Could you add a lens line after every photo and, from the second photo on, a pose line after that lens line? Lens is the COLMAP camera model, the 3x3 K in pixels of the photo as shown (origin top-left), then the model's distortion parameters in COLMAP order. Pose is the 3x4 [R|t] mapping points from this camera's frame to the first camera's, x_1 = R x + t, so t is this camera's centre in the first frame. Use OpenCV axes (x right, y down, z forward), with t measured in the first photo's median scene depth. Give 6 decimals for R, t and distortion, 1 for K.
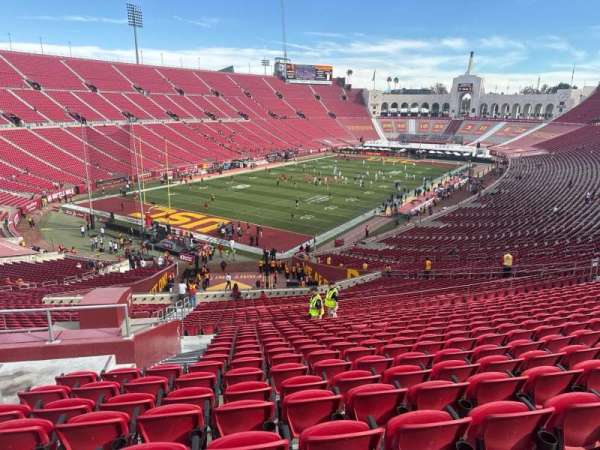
lens RADIAL K [[421.6, 0, 297.7], [0, 421.6, 223.7], [0, 0, 1]] dist [0.060196, -0.088770]
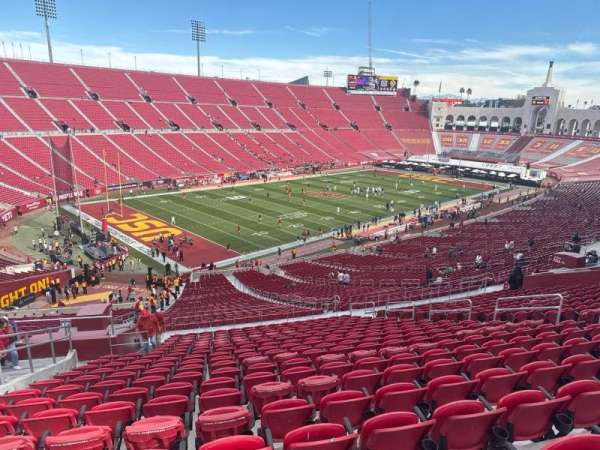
lens RADIAL K [[421.6, 0, 297.7], [0, 421.6, 223.7], [0, 0, 1]] dist [0.060196, -0.088770]
pose [[0.974118, 0.073140, -0.213879, 0.102450], [-0.076624, 0.997028, -0.008033, -0.012404], [0.212656, 0.024213, 0.976827, 0.013563]]
